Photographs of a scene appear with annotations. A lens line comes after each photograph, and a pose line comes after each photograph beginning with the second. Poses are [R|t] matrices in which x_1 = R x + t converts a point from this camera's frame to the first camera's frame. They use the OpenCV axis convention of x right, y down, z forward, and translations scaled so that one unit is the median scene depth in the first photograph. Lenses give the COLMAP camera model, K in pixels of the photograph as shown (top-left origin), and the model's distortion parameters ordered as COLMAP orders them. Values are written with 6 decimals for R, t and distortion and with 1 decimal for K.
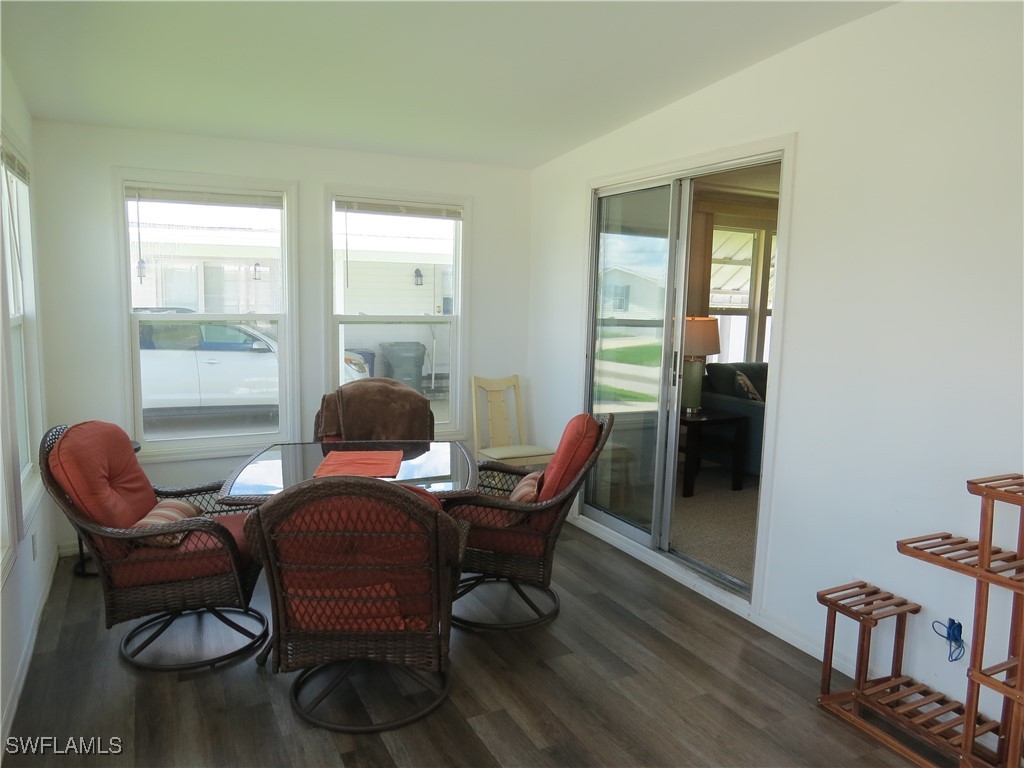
lens RADIAL K [[738.5, 0, 512.0], [0, 738.5, 384.7], [0, 0, 1]] dist [-0.013092, 0.008950]
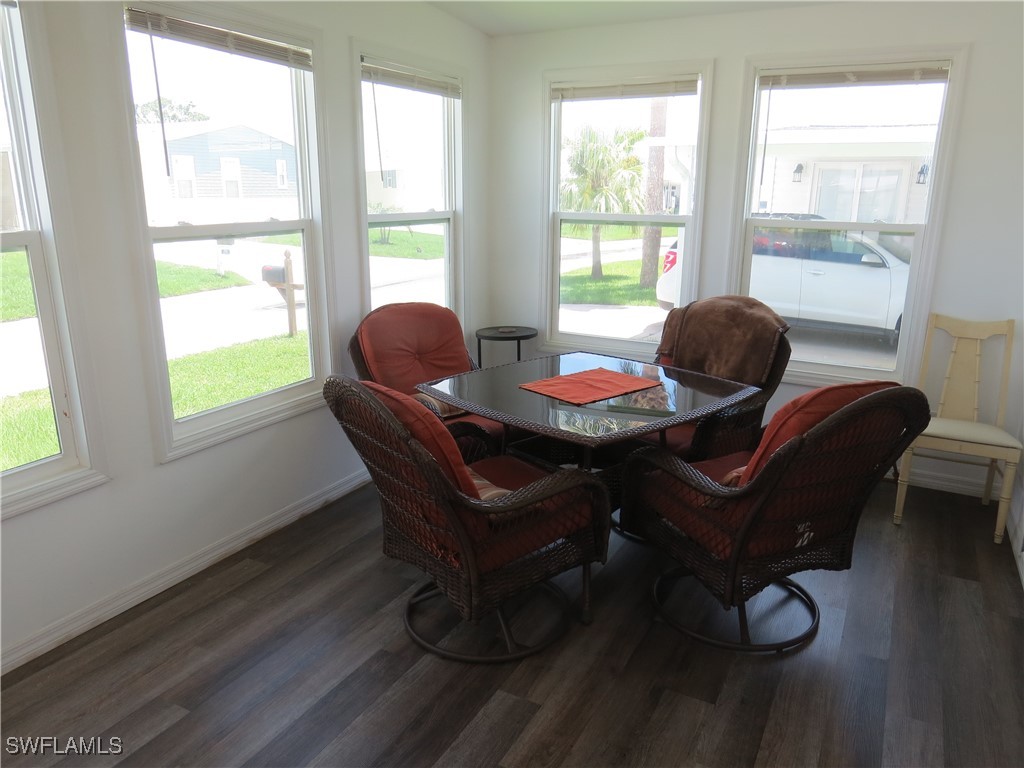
lens RADIAL K [[738.5, 0, 514.2], [0, 738.5, 383.4], [0, 0, 1]] dist [-0.013092, 0.008950]
pose [[0.576942, 0.196295, -0.792847, 0.351268], [-0.101999, 0.980409, 0.168509, -0.027767], [0.810391, -0.016350, 0.585661, 0.323612]]
